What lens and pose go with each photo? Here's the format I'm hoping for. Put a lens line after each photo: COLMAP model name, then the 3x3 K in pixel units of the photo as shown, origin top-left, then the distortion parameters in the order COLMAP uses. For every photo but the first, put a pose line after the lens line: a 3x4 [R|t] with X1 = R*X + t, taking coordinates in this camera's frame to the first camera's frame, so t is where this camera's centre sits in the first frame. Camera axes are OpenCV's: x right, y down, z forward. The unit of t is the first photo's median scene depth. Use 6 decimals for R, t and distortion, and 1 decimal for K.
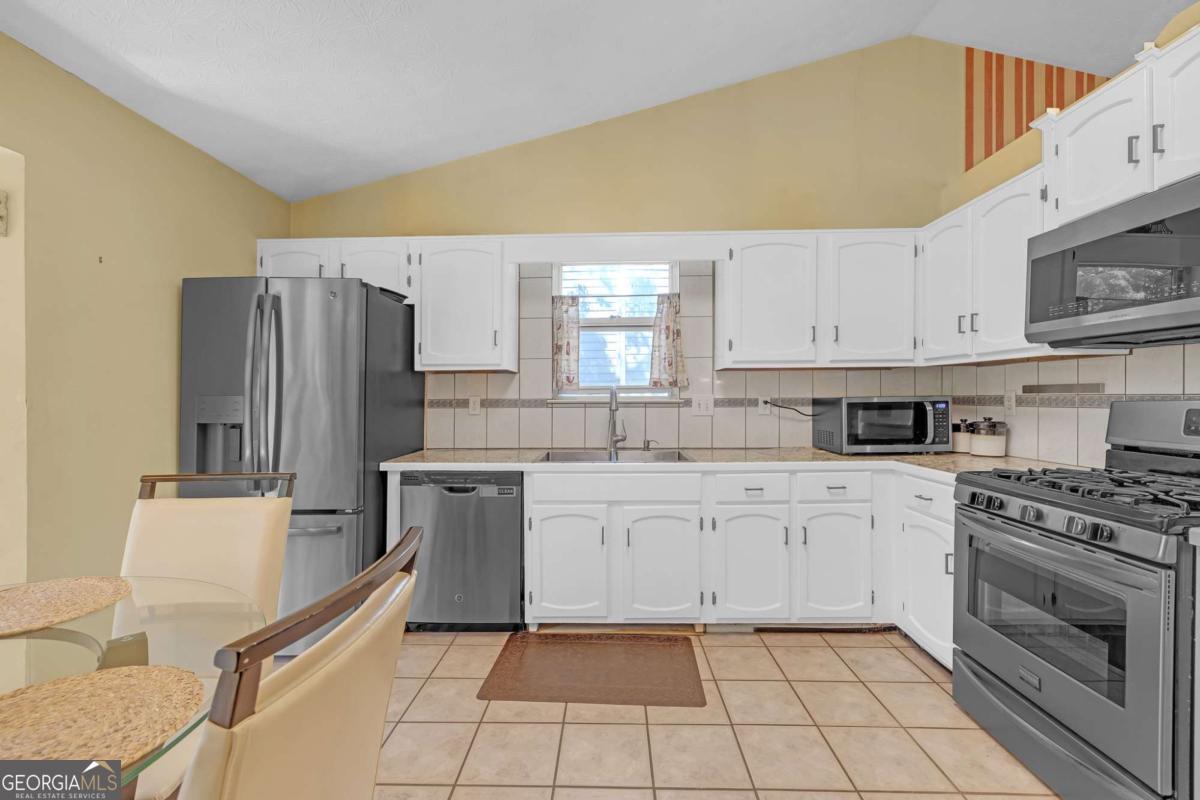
lens RADIAL K [[513.8, 0, 602.2], [0, 513.8, 394.1], [0, 0, 1]] dist [-0.000448, 0.000760]
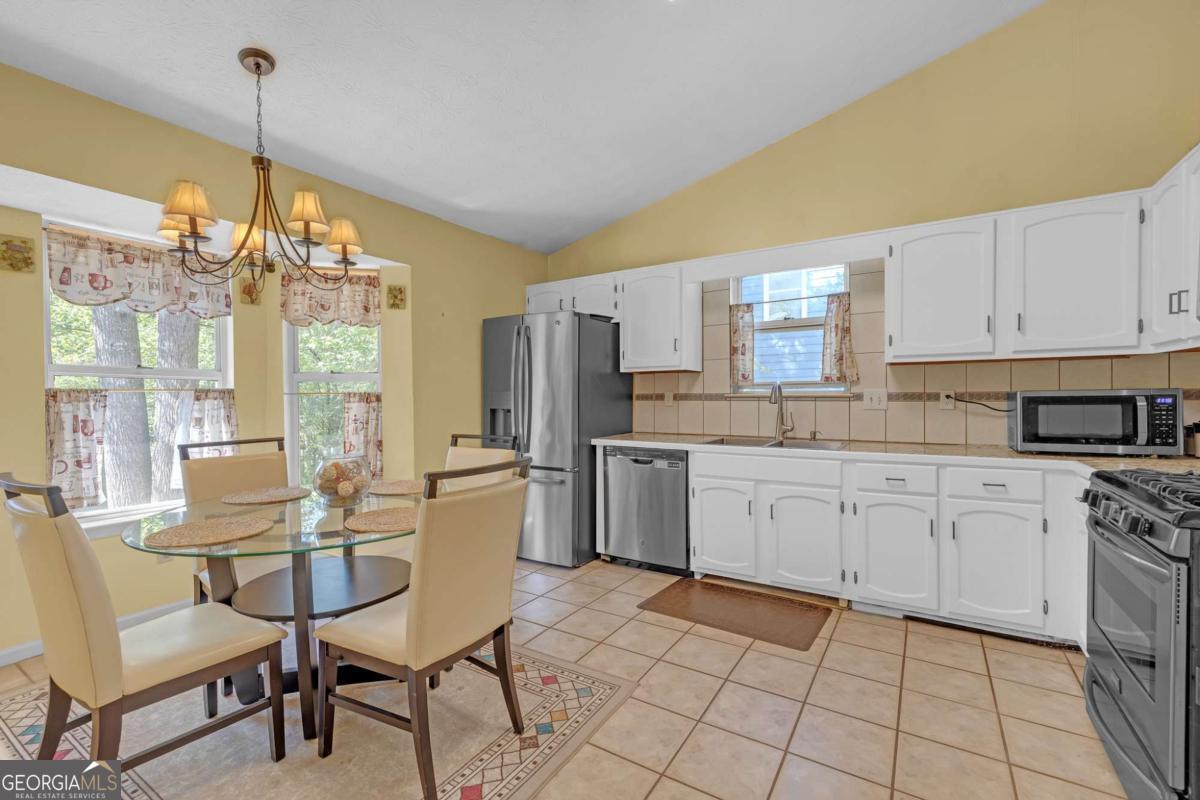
lens RADIAL K [[513.8, 0, 599.7], [0, 513.8, 401.8], [0, 0, 1]] dist [-0.000448, 0.000760]
pose [[0.859772, 0.006481, -0.510638, 0.296421], [0.005162, 0.999758, 0.021379, 0.002172], [0.510653, -0.021017, 0.859530, -0.190072]]
